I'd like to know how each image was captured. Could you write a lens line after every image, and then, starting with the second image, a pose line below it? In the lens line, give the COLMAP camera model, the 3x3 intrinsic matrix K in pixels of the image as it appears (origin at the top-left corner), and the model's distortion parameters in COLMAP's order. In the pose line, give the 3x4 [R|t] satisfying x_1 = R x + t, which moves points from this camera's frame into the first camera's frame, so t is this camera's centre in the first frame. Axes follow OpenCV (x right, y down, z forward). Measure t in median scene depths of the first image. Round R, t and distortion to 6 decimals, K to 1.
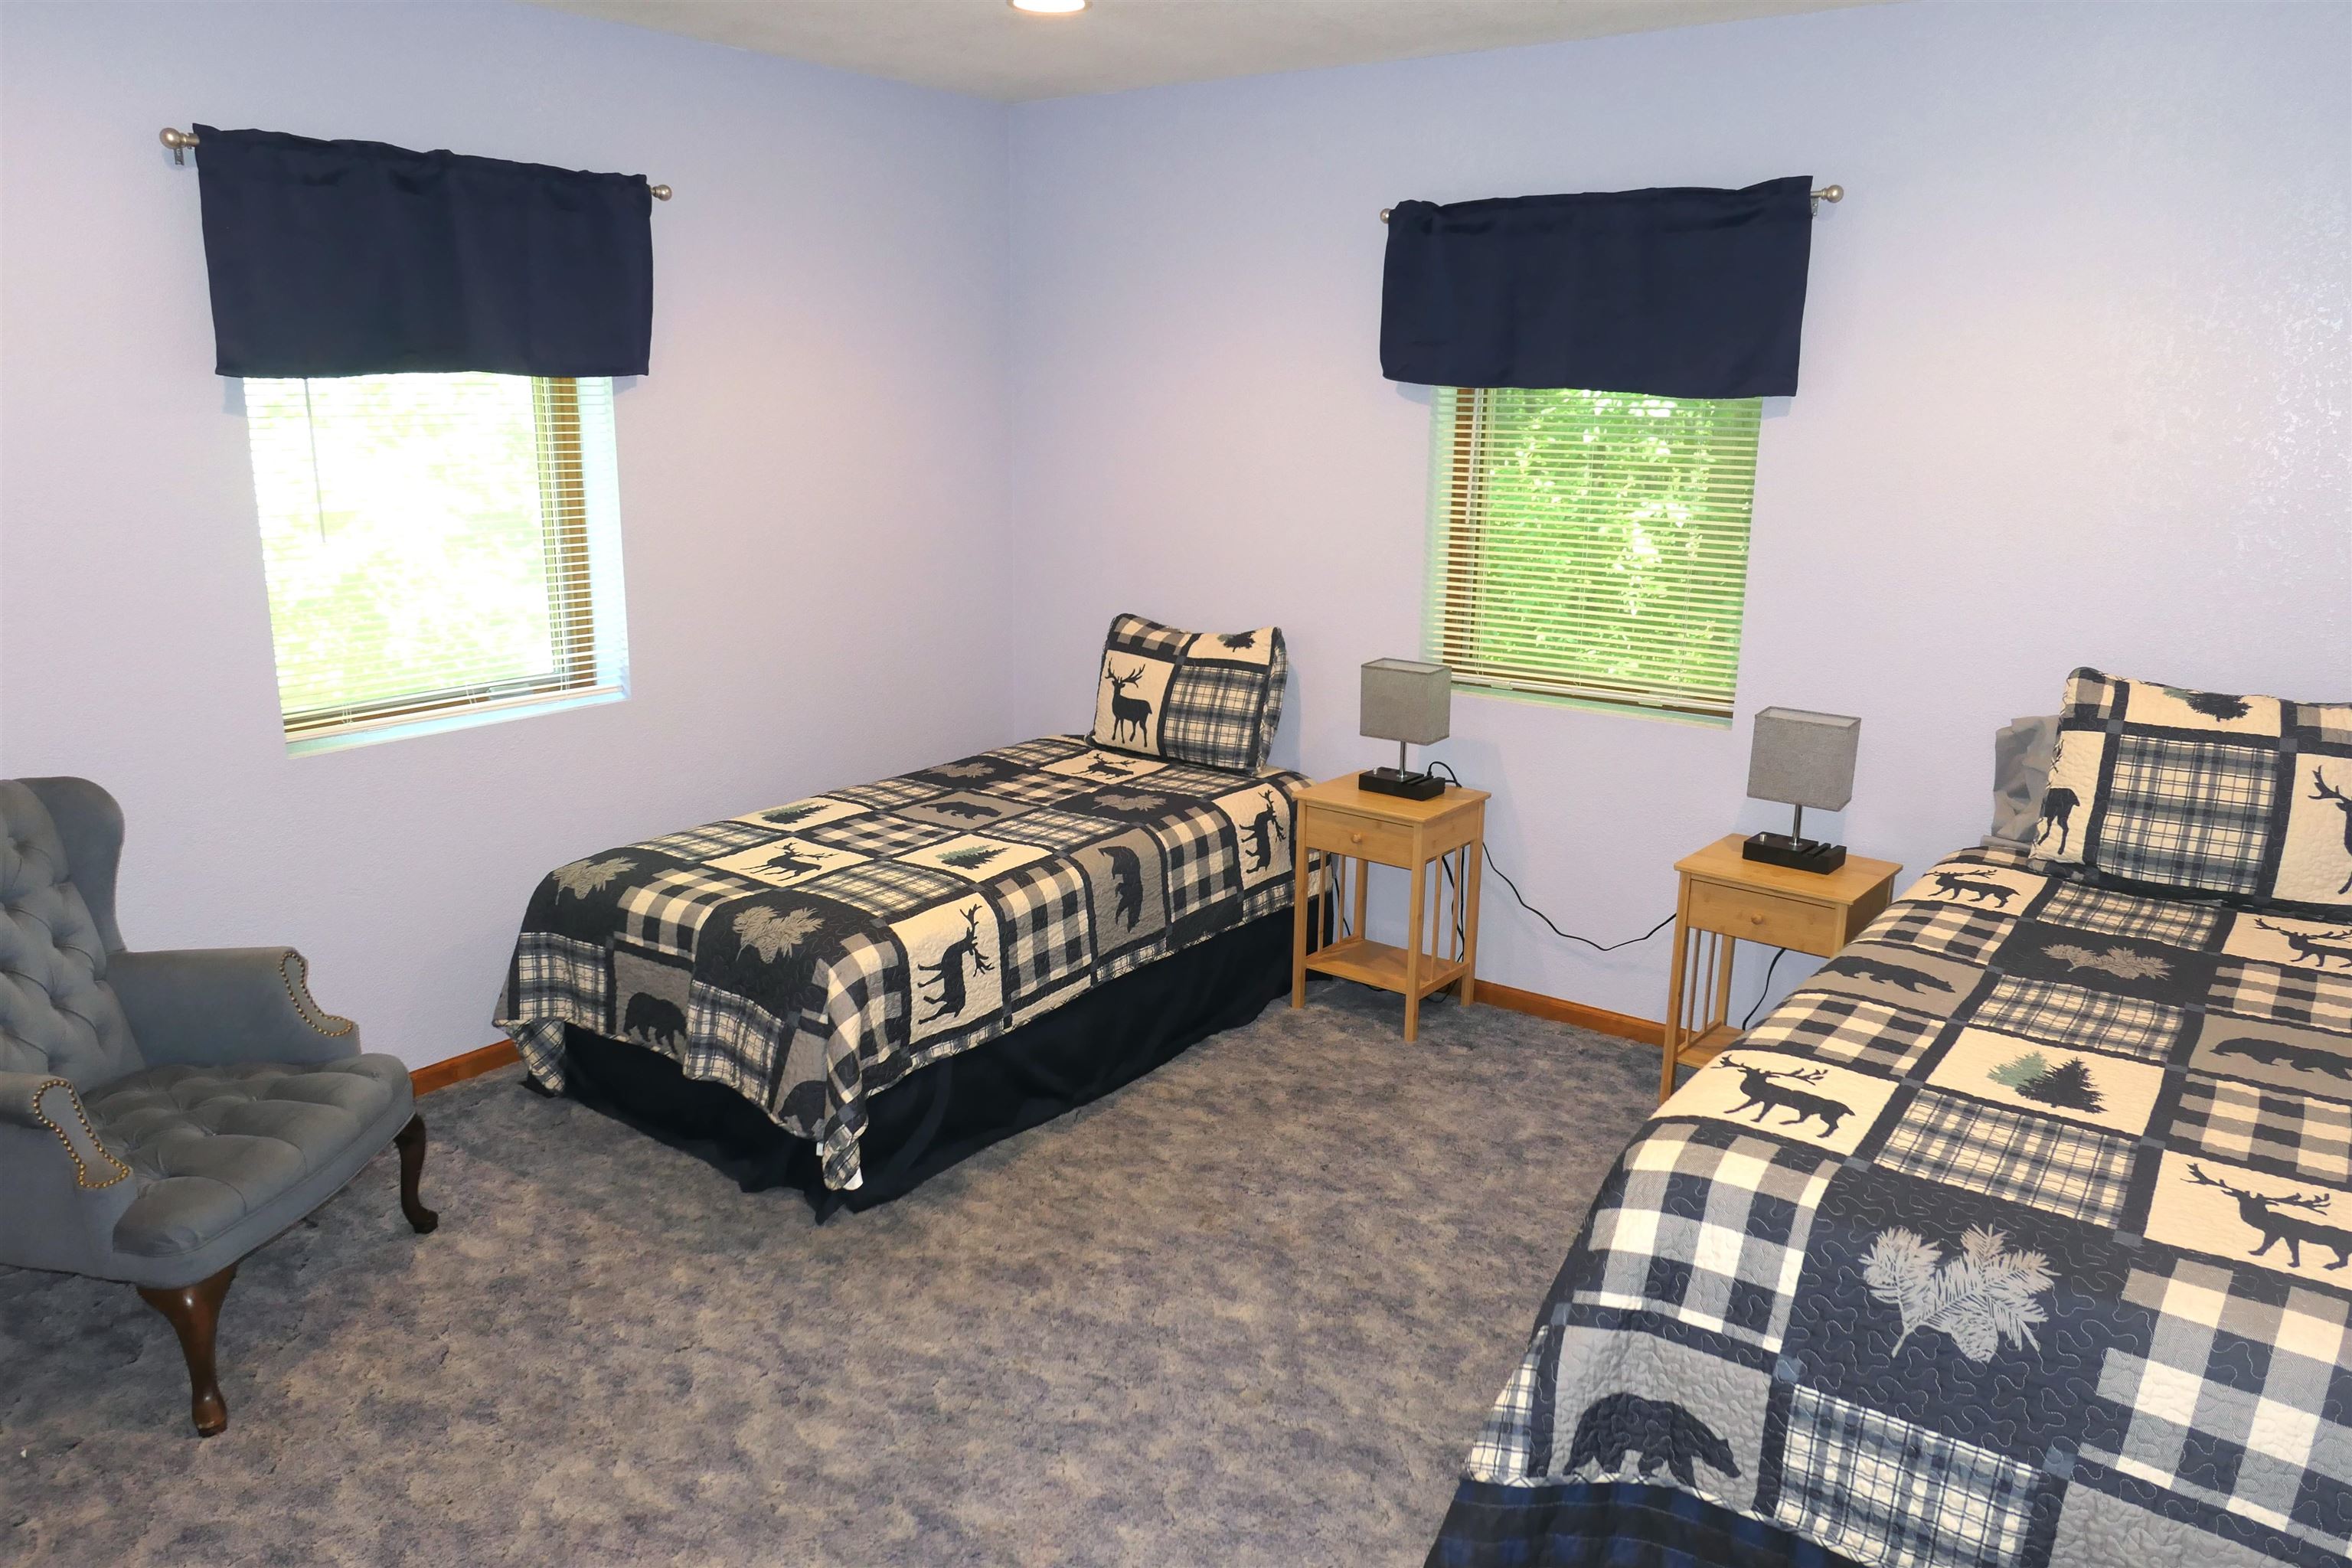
lens RADIAL K [[1642.6, 0, 1175.7], [0, 1642.6, 790.4], [0, 0, 1]] dist [-0.022511, 0.011505]
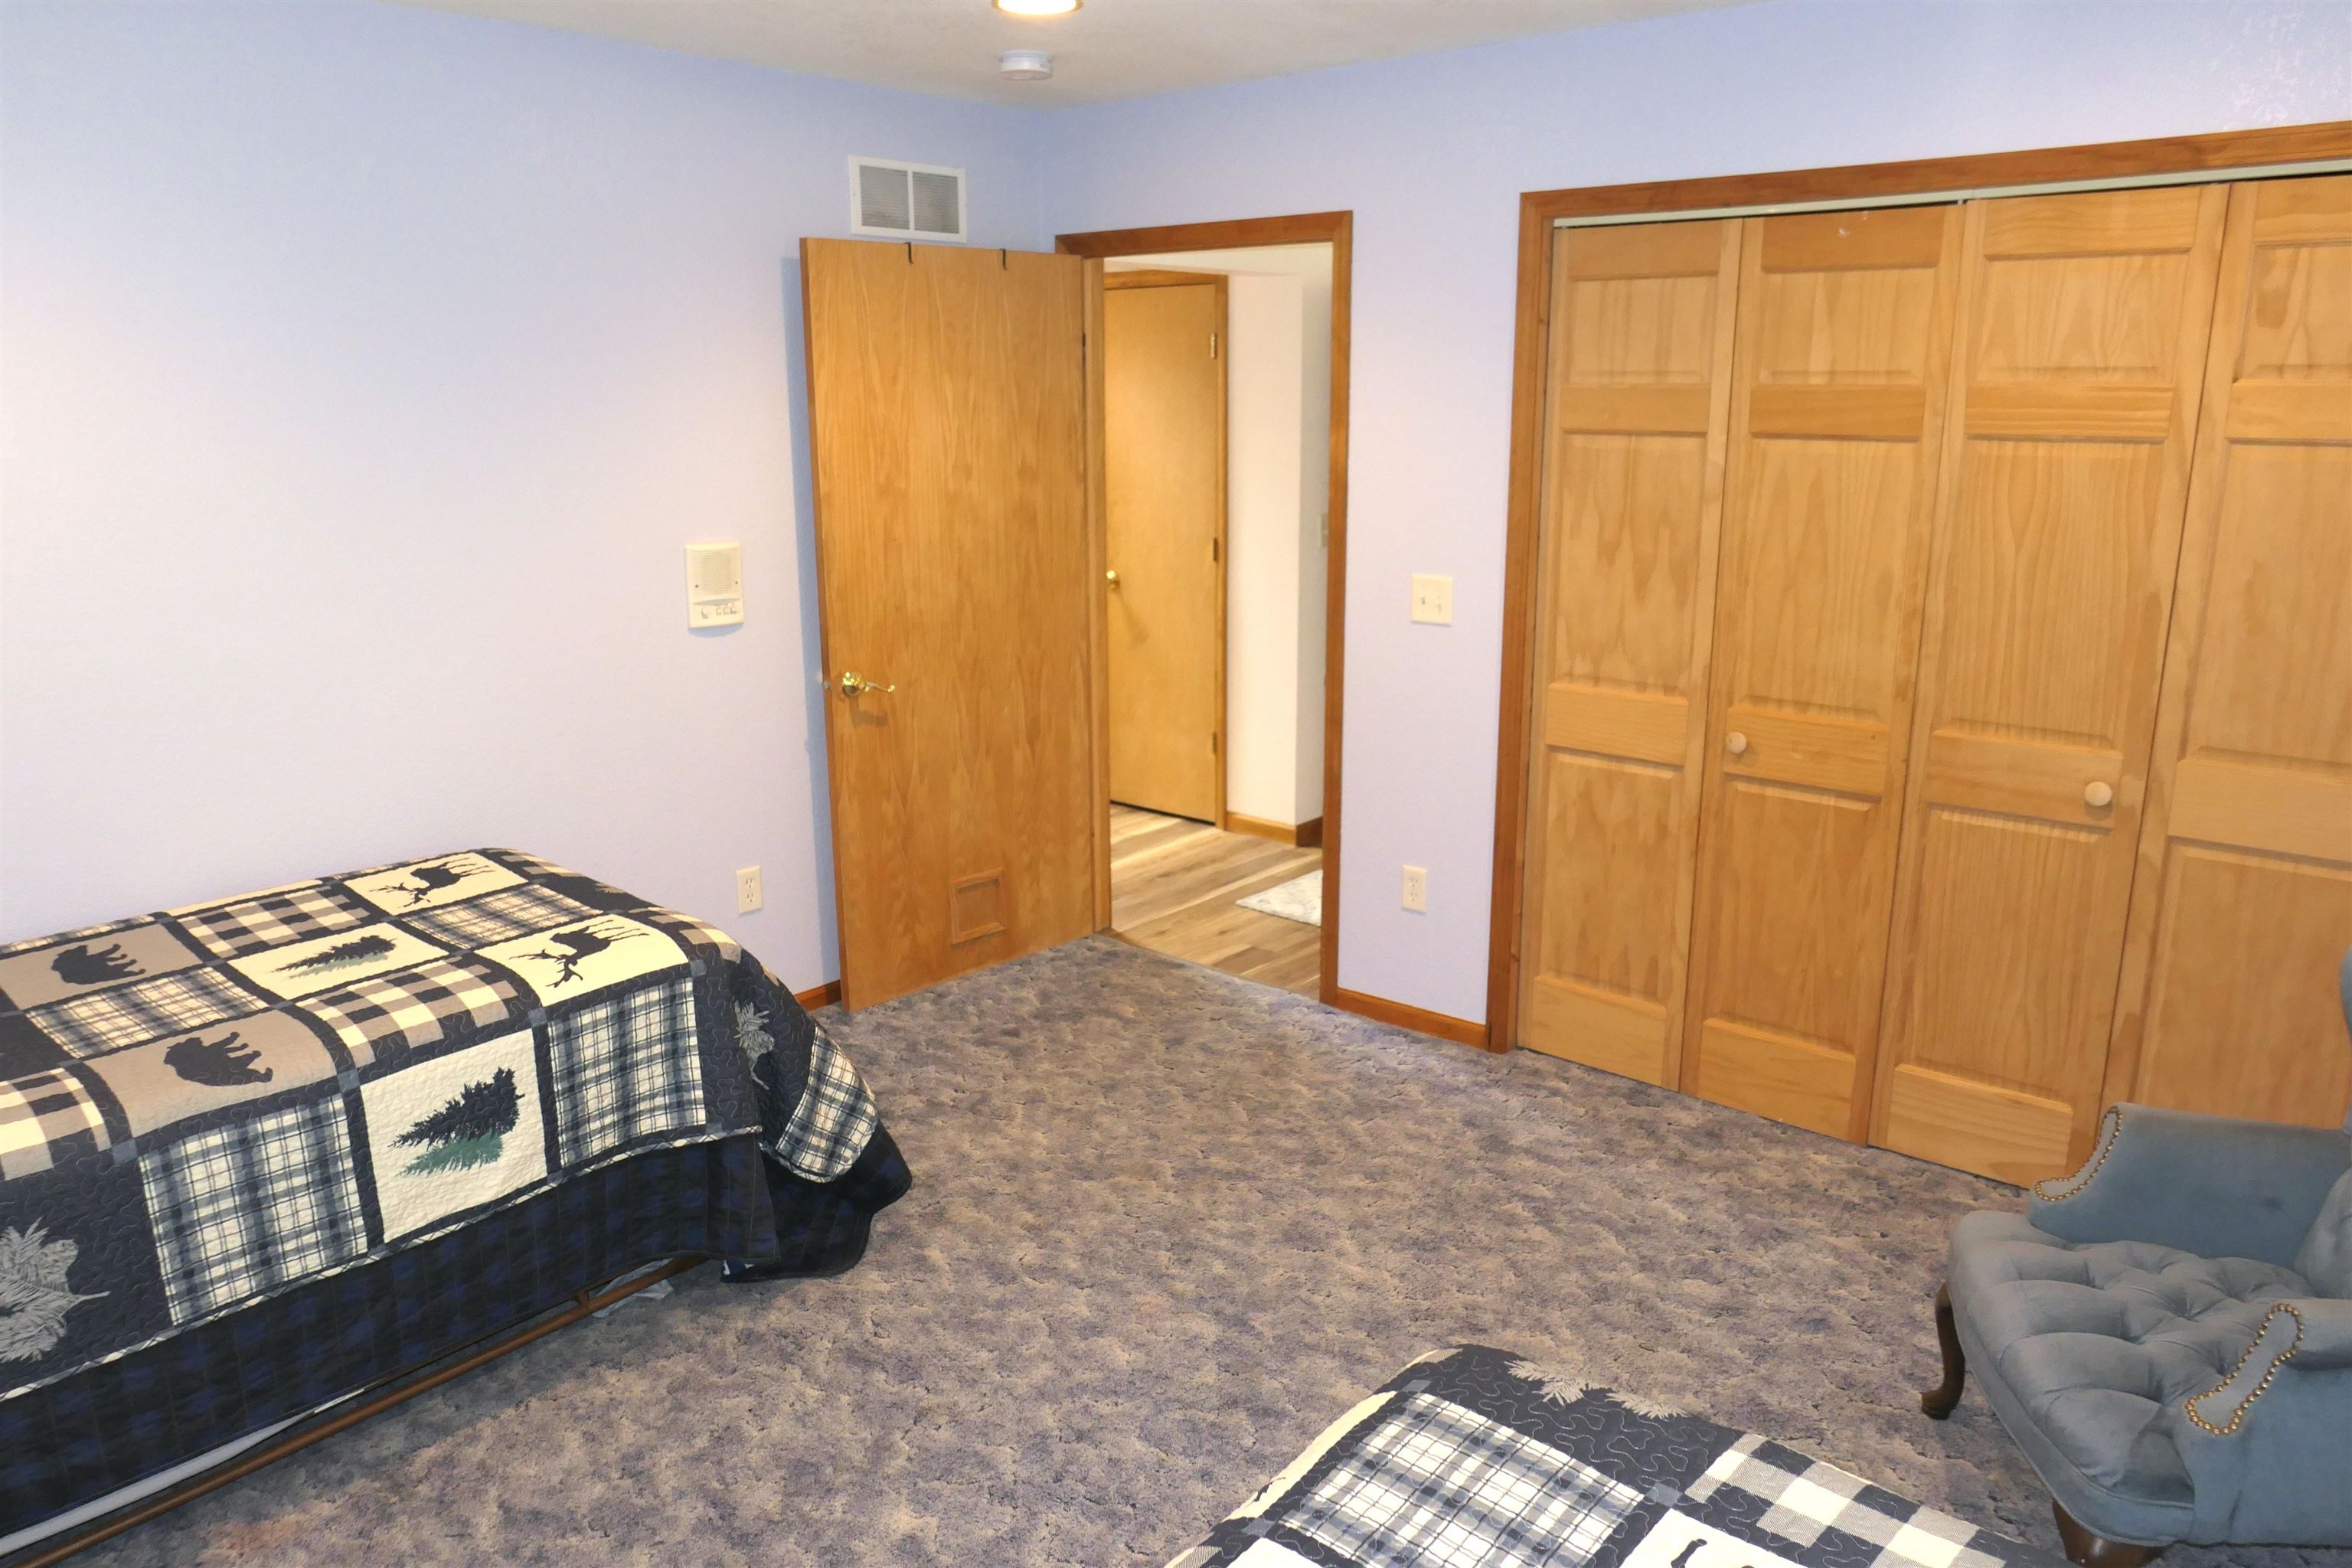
lens RADIAL K [[1642.6, 0, 1175.7], [0, 1642.6, 790.4], [0, 0, 1]] dist [-0.022511, 0.011505]
pose [[-0.997046, -0.024015, 0.072956, -0.182429], [0.012435, 0.886862, 0.461867, -0.483974], [-0.075794, 0.461409, -0.883944, 1.905555]]
